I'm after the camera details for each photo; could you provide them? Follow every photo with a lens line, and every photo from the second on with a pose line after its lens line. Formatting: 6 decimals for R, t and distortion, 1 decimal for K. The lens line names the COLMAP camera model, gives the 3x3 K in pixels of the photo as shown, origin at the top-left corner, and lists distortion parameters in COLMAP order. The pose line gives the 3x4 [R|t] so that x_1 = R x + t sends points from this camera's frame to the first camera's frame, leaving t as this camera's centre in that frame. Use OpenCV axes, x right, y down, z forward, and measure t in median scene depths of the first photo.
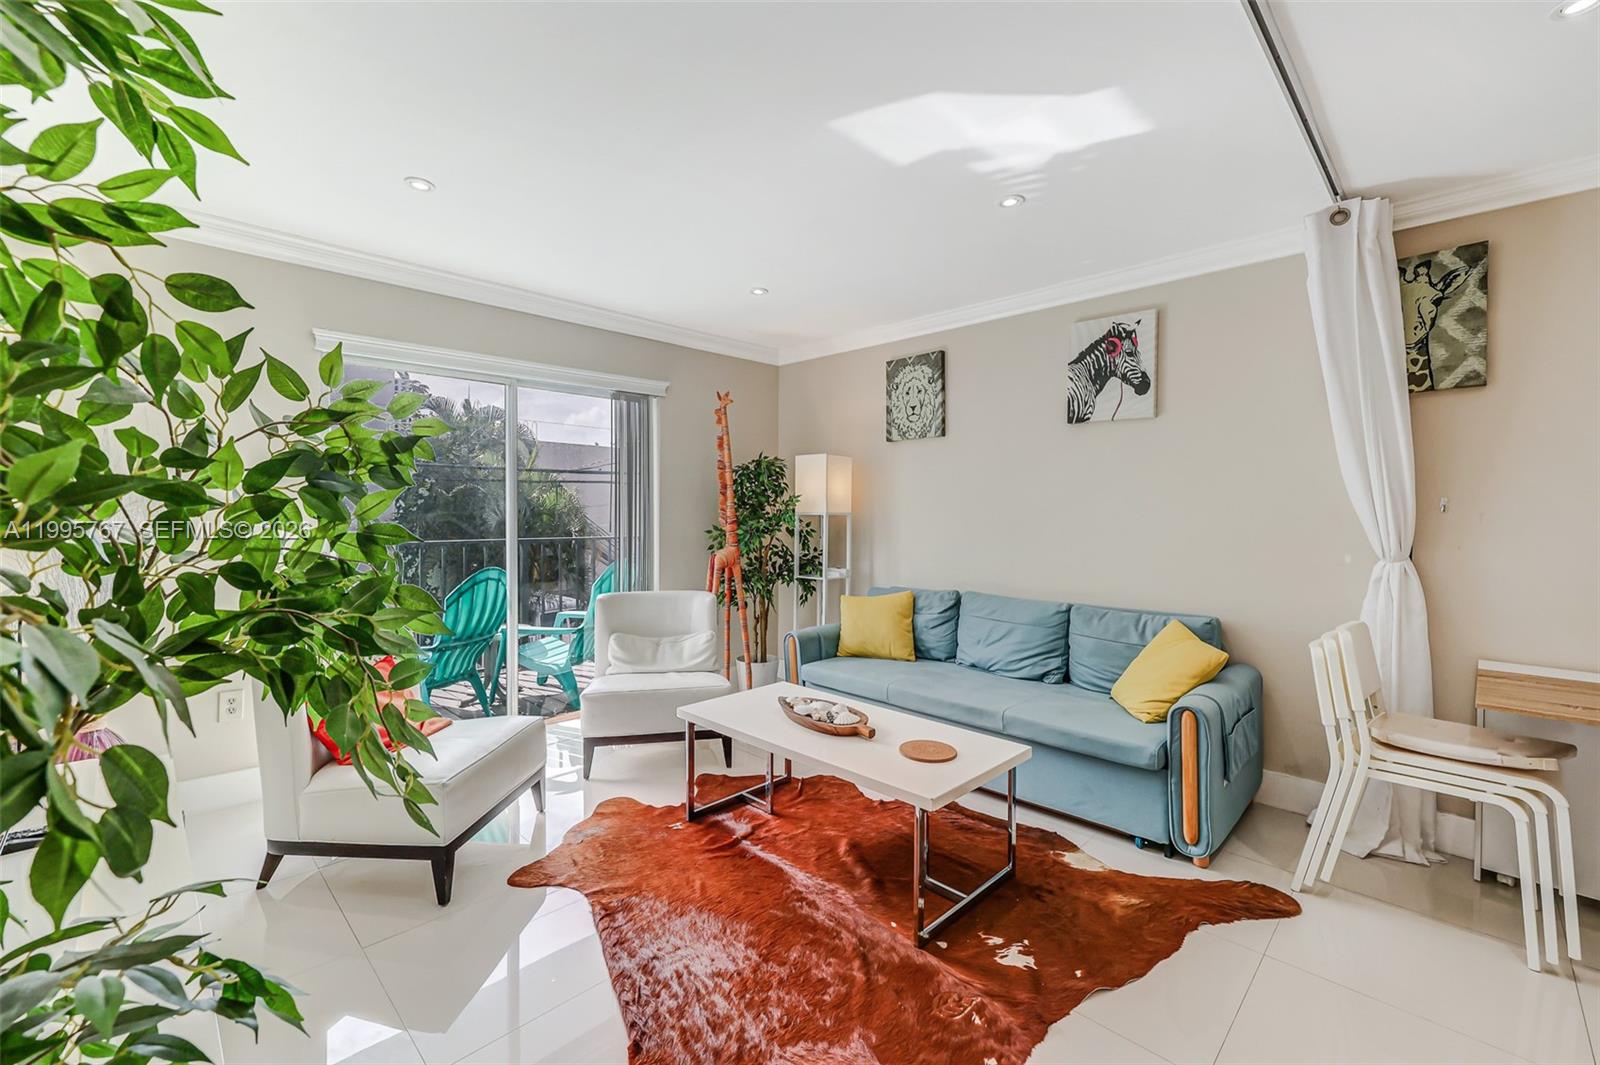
lens RADIAL K [[672.9, 0, 791.1], [0, 672.9, 534.2], [0, 0, 1]] dist [0.002705, 0.000364]
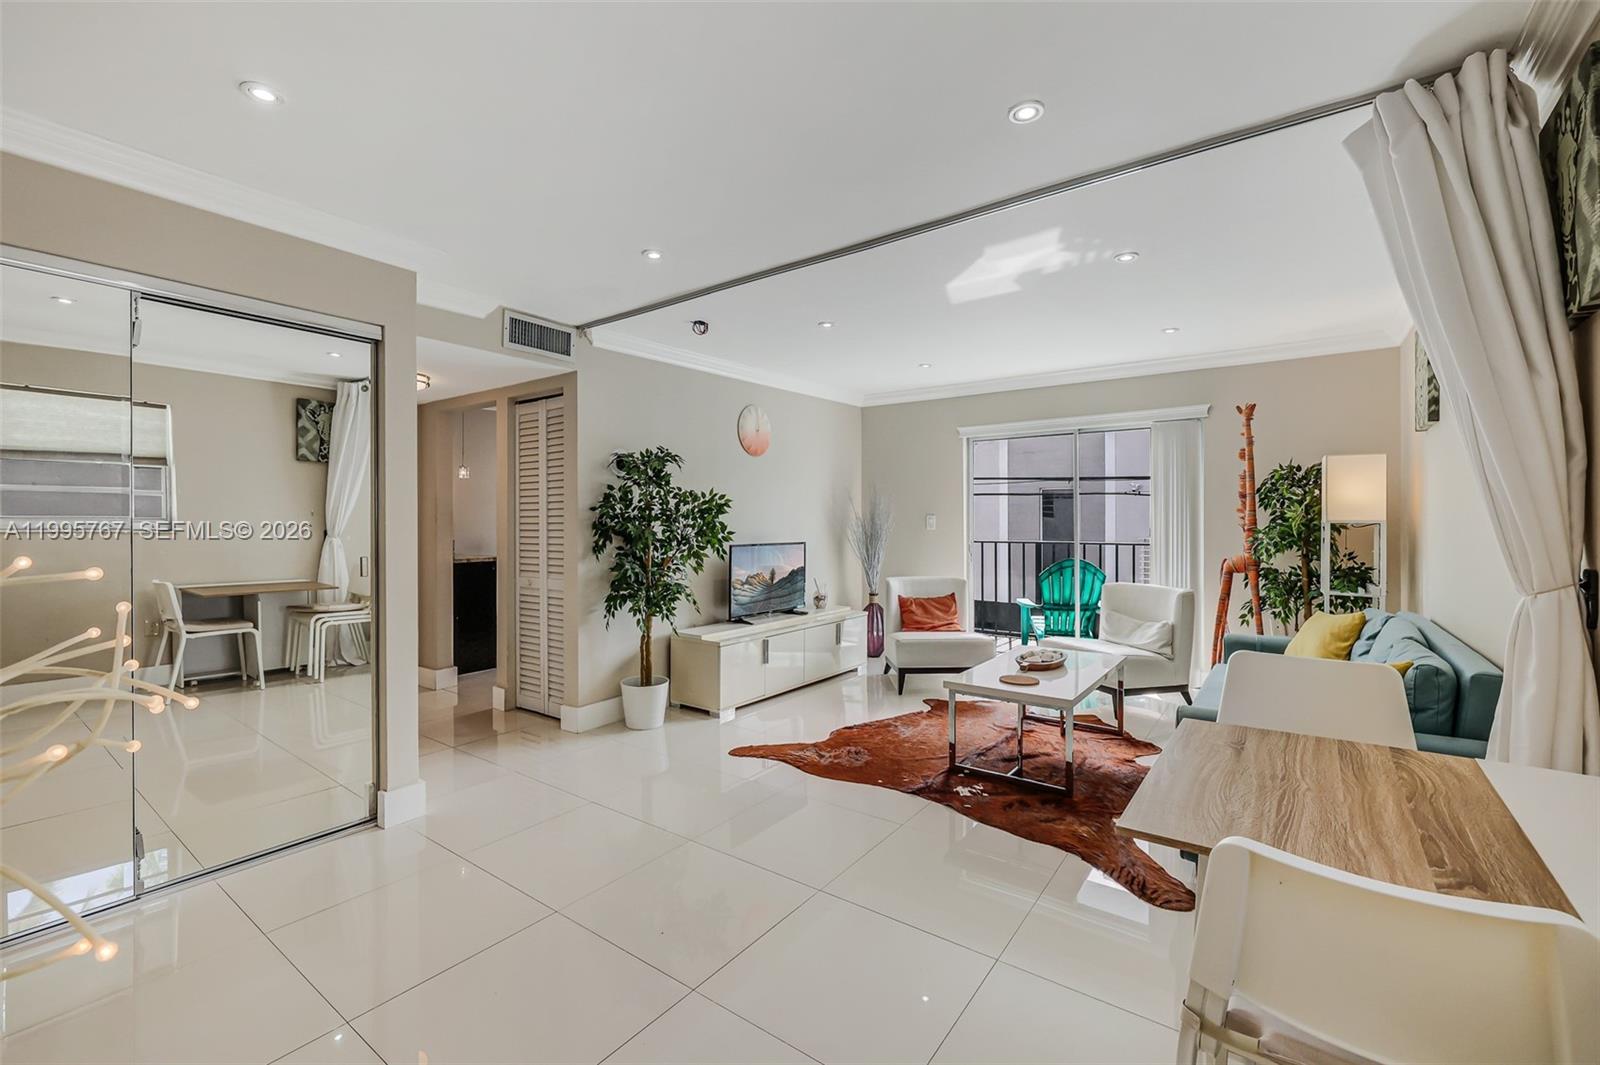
lens RADIAL K [[672.9, 0, 791.5], [0, 672.9, 523.1], [0, 0, 1]] dist [0.002705, 0.000364]
pose [[0.164570, 0.000663, -0.986365, 1.610768], [-0.042754, 0.999065, -0.006461, 0.016179], [0.985438, 0.043235, 0.164445, 0.259258]]
